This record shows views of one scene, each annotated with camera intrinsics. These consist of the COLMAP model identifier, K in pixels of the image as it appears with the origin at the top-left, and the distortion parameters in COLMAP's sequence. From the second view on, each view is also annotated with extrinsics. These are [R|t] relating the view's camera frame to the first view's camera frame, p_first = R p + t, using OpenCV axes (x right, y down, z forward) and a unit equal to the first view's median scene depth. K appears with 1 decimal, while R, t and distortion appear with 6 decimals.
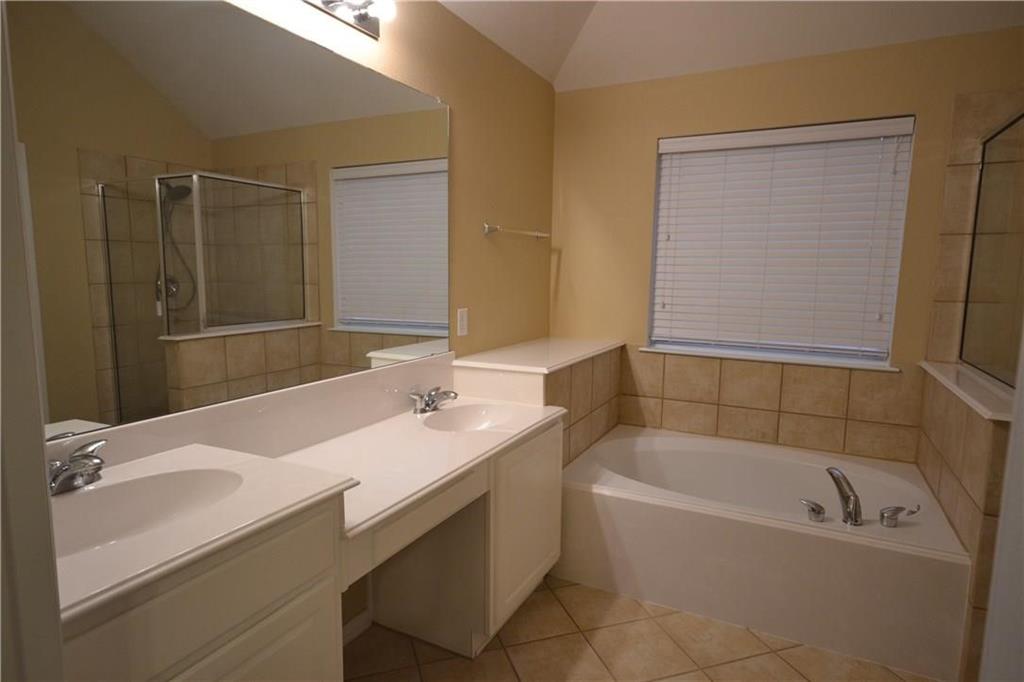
lens RADIAL K [[572.9, 0, 512.0], [0, 572.9, 341.0], [0, 0, 1]] dist [0.002100, 0.001271]
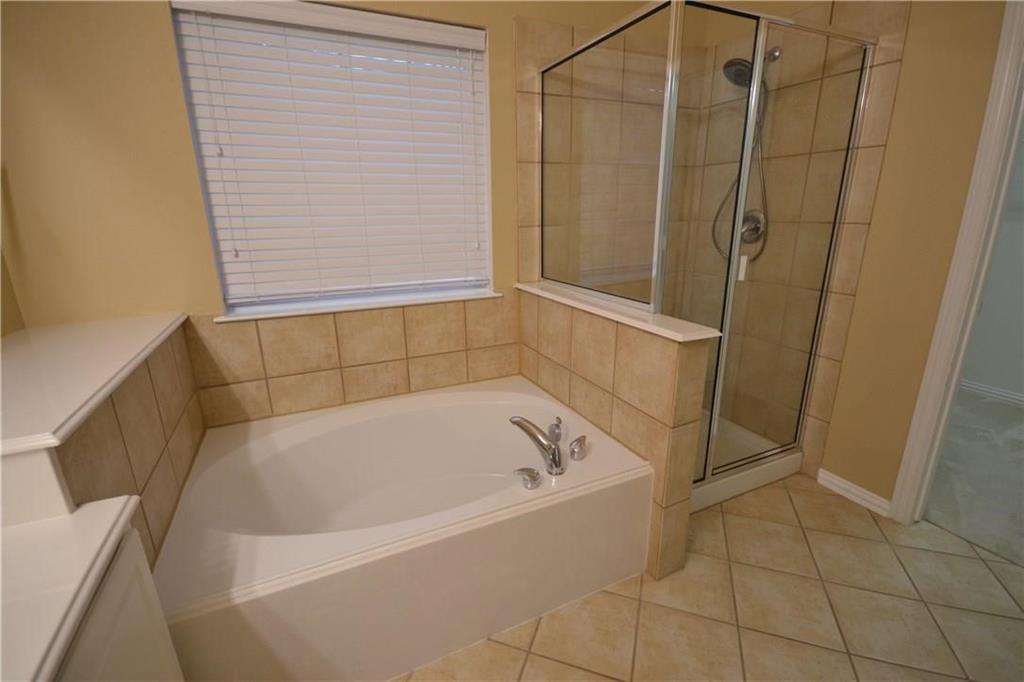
lens RADIAL K [[453.5, 0, 508.4], [0, 453.5, 342.7], [0, 0, 1]] dist [-0.002062, -0.000949]
pose [[0.615970, -0.240378, 0.750199, 0.027045], [0.117313, 0.969679, 0.214381, -0.038929], [-0.778985, -0.044045, 0.625493, 0.423061]]
